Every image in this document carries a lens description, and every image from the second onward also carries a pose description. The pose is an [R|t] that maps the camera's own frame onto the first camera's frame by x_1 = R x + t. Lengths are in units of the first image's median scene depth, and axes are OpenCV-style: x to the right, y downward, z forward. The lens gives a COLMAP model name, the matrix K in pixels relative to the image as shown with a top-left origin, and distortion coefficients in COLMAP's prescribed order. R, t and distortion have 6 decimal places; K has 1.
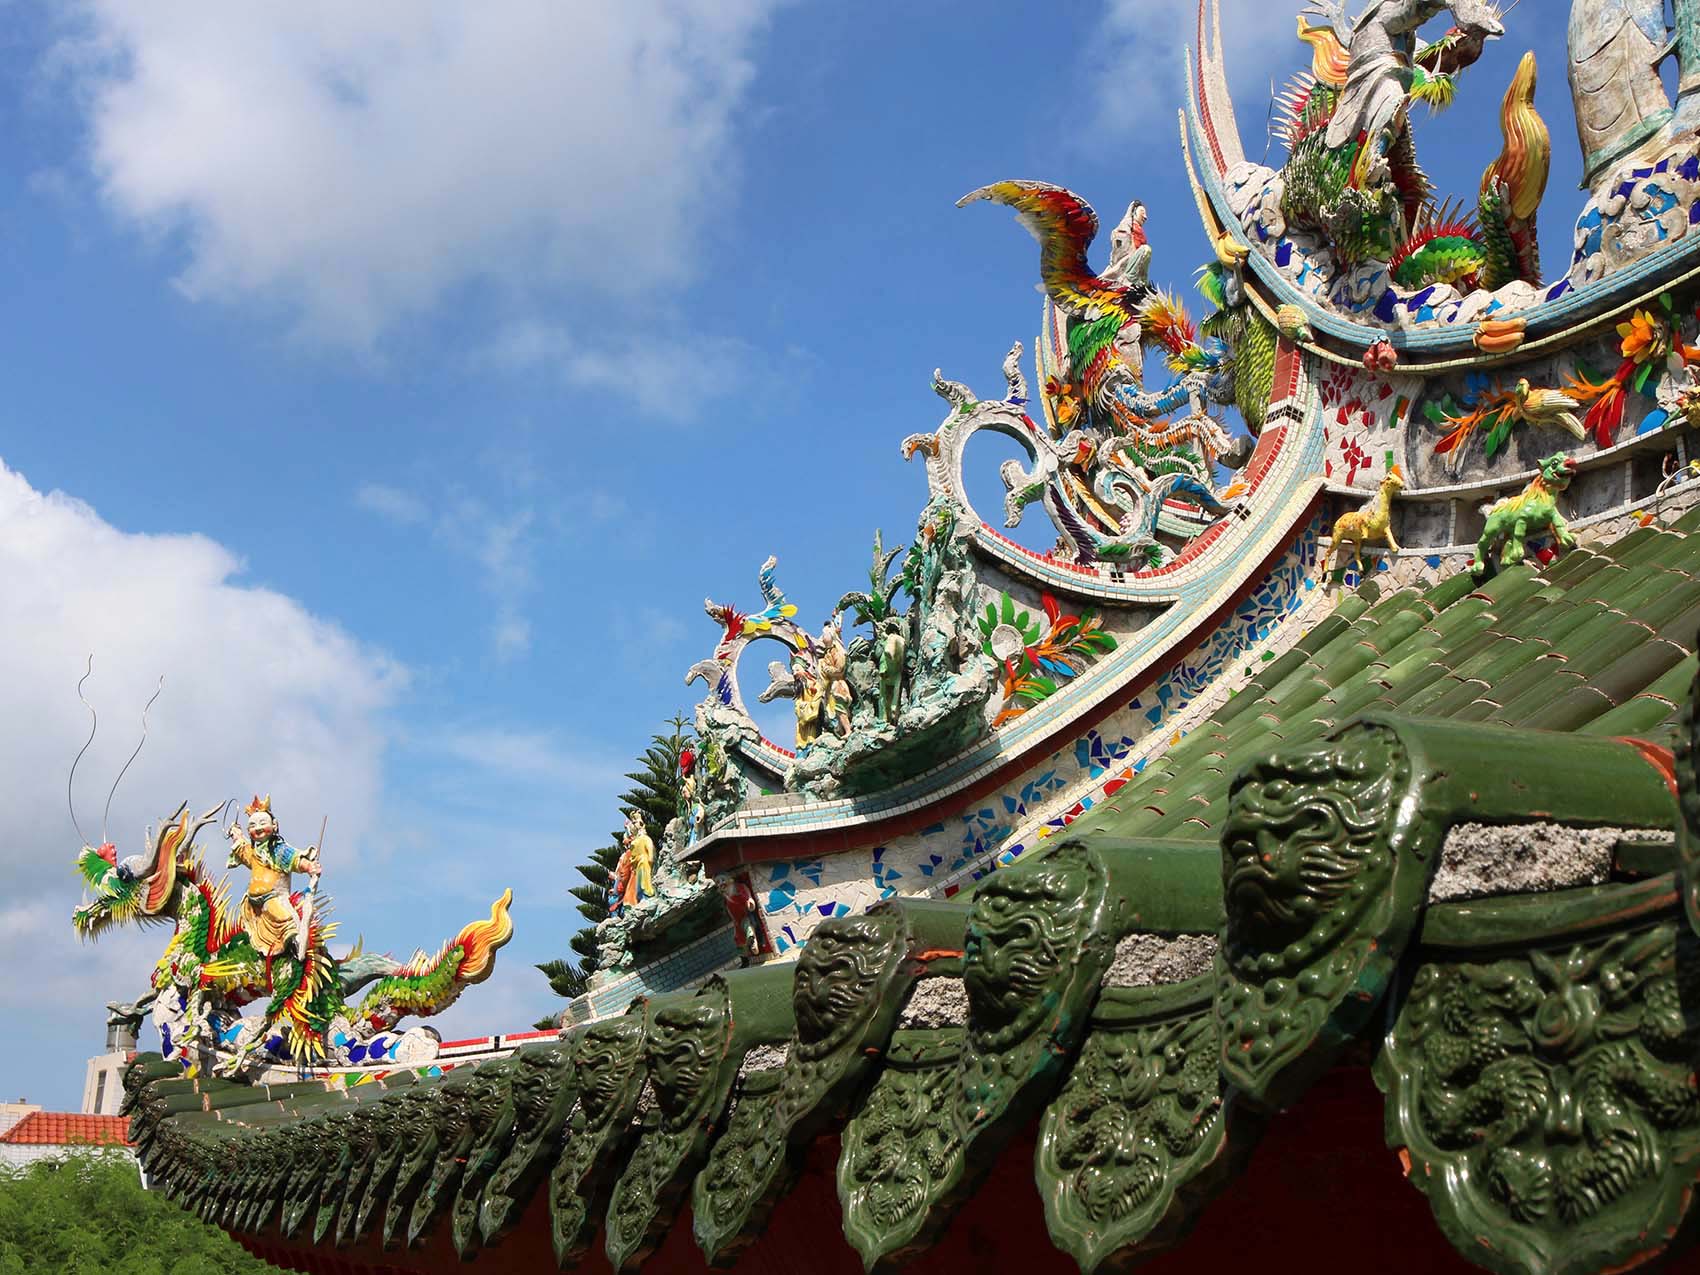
lens RADIAL K [[1838.3, 0, 849.2], [0, 1838.3, 641.0], [0, 0, 1]] dist [-0.005975, 0.000000]
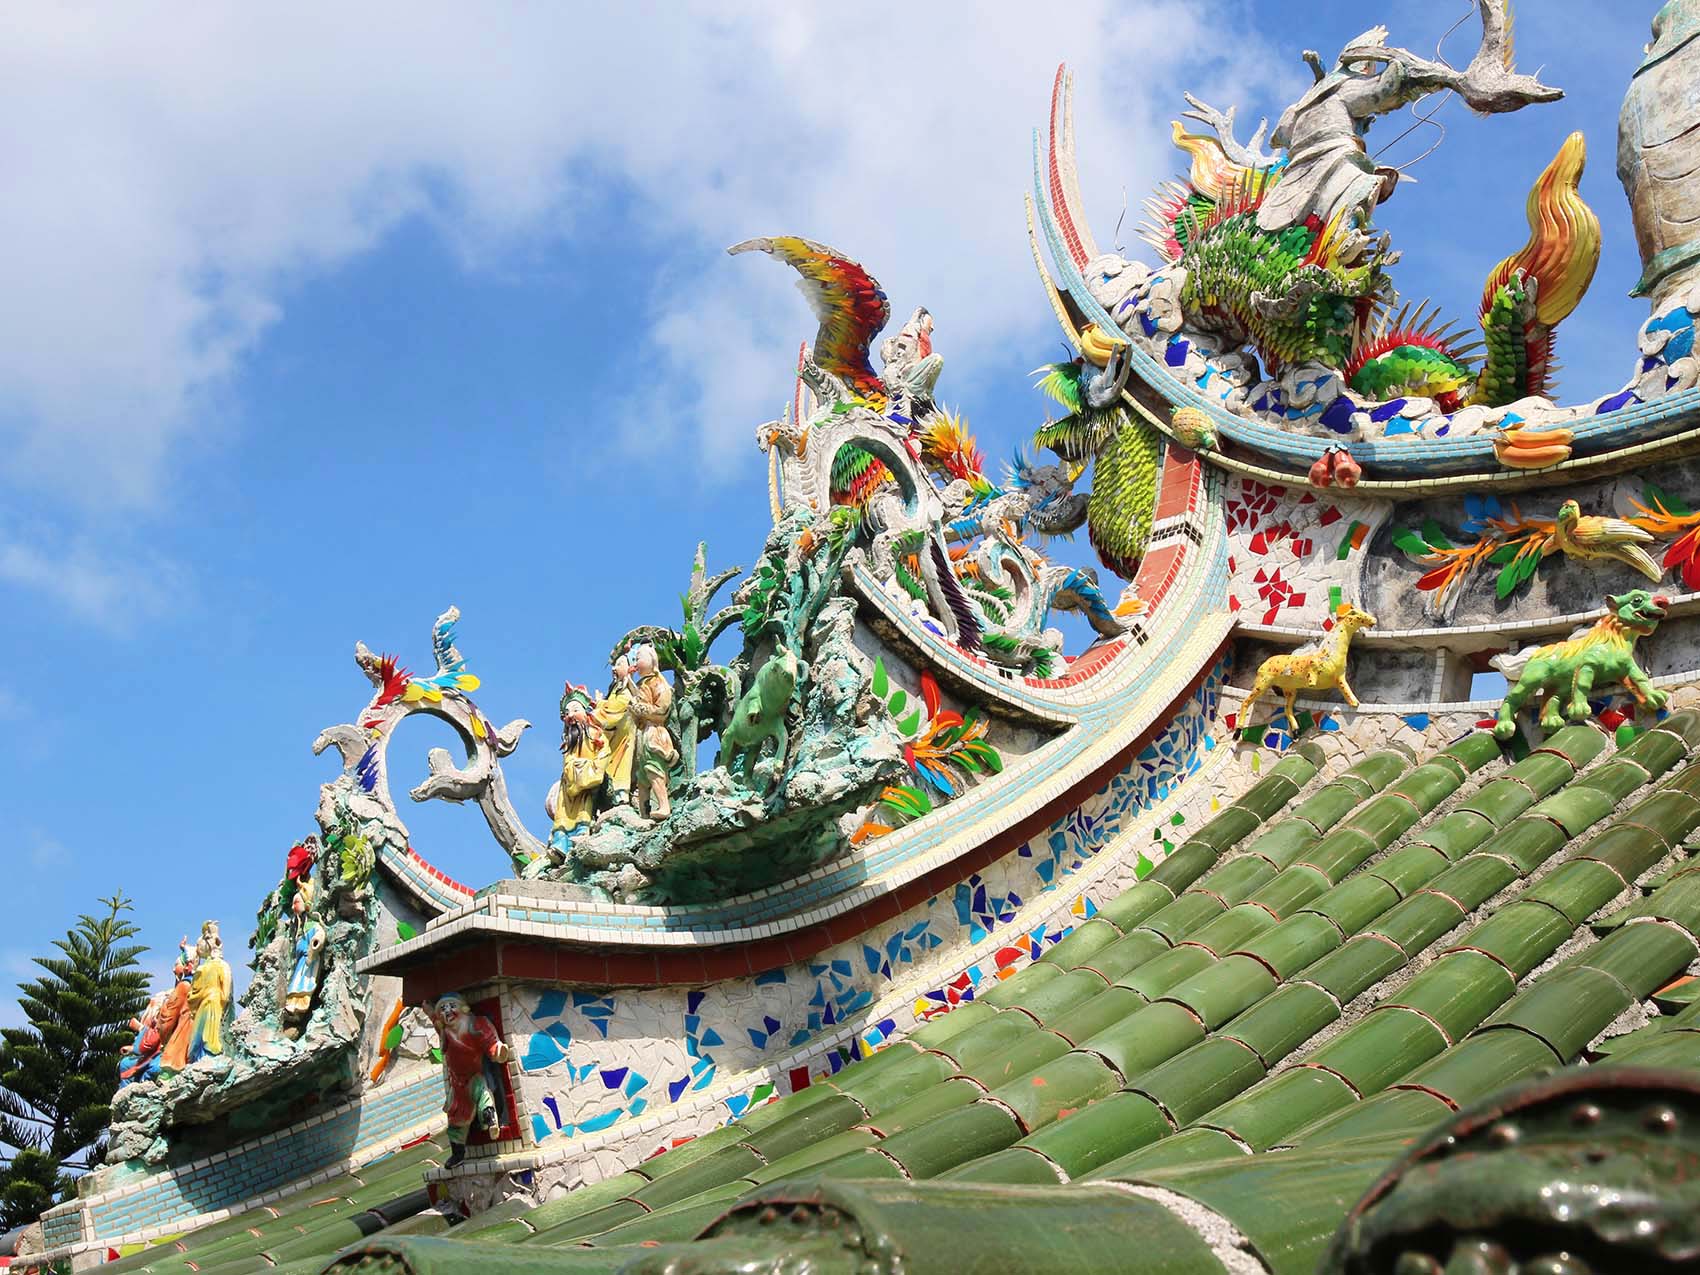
lens RADIAL K [[1838.3, 0, 851.2], [0, 1838.3, 632.5], [0, 0, 1]] dist [-0.005975, 0.000000]
pose [[0.939430, 0.190467, 0.284945, -0.120249], [-0.141217, 0.972623, -0.184558, 0.090089], [-0.312296, 0.133140, 0.940609, 0.336751]]
